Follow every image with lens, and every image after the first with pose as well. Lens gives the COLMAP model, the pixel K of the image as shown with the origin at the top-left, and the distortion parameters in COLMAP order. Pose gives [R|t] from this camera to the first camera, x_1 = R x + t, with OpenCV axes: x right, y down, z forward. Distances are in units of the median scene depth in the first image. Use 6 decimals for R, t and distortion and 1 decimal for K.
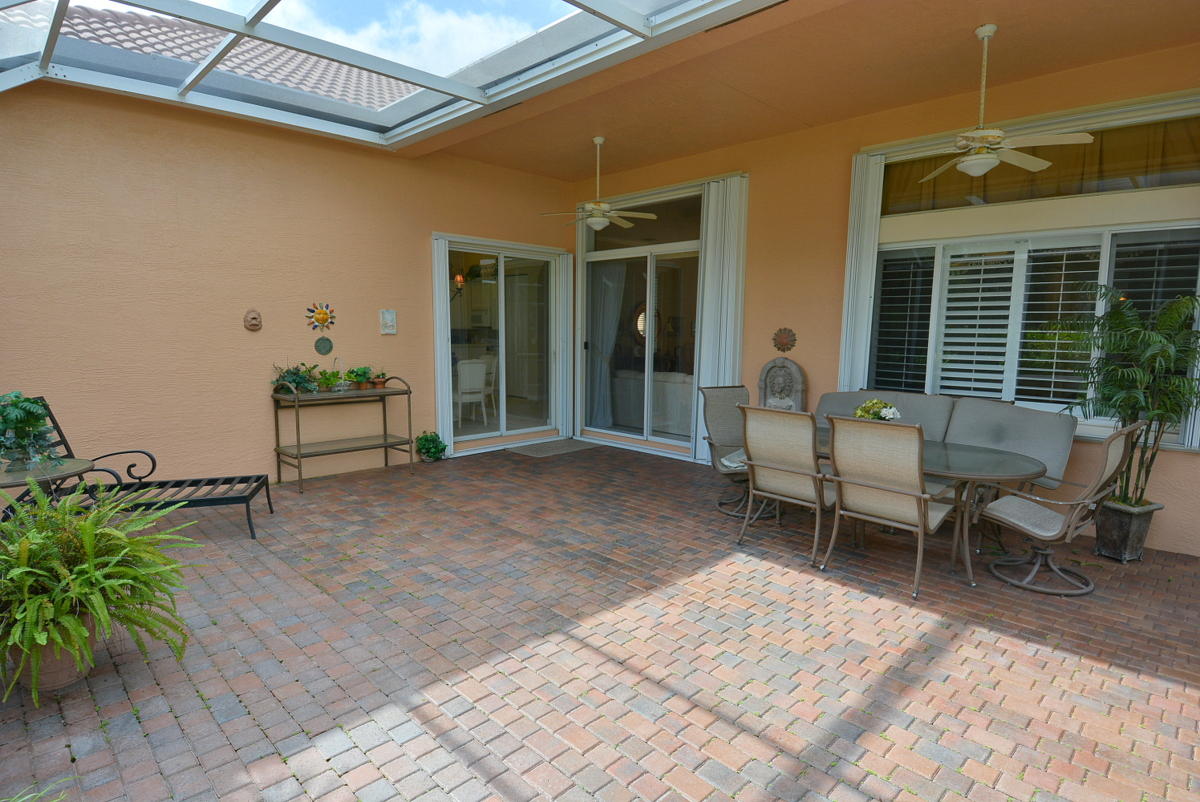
lens RADIAL K [[651.6, 0, 599.0], [0, 651.6, 405.6], [0, 0, 1]] dist [0.039552, -0.044059]
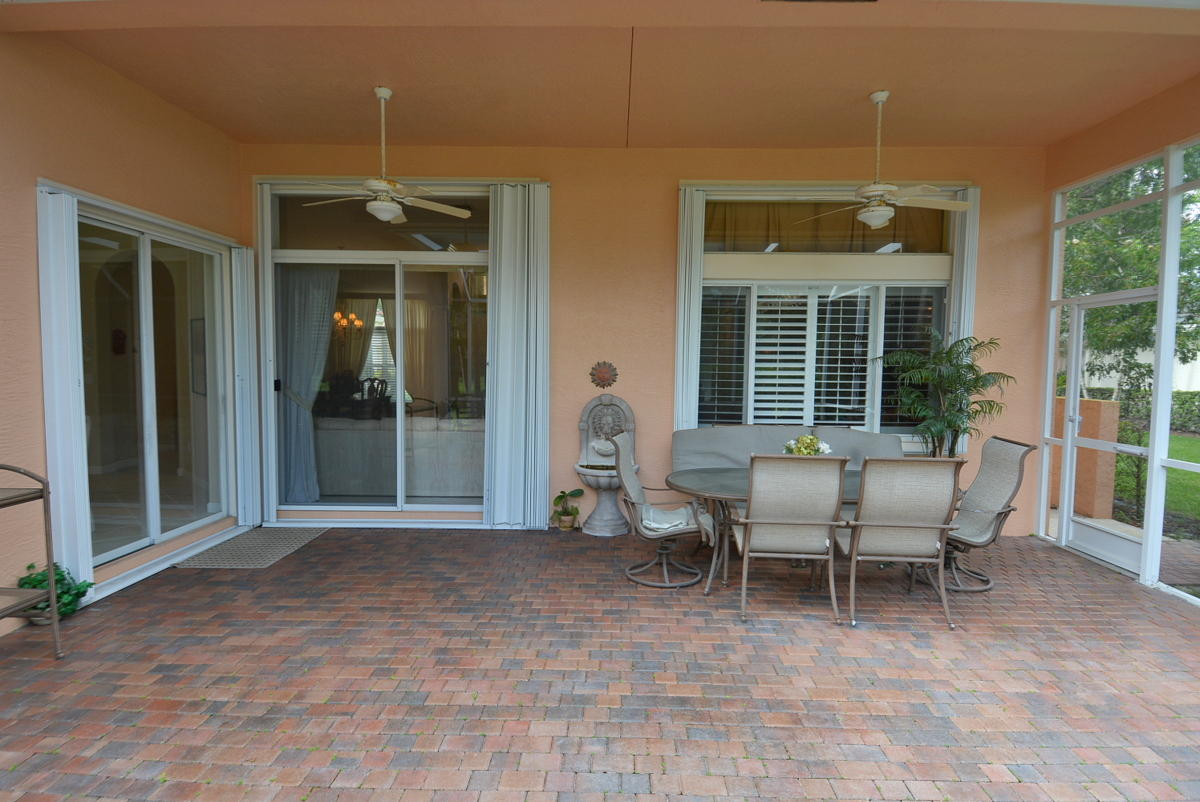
lens RADIAL K [[651.6, 0, 610.5], [0, 651.6, 399.9], [0, 0, 1]] dist [0.039552, -0.044059]
pose [[0.702397, -0.042149, 0.710536, -0.391209], [0.080033, 0.996592, -0.019998, -0.053476], [-0.707271, 0.070913, 0.703377, 0.414437]]
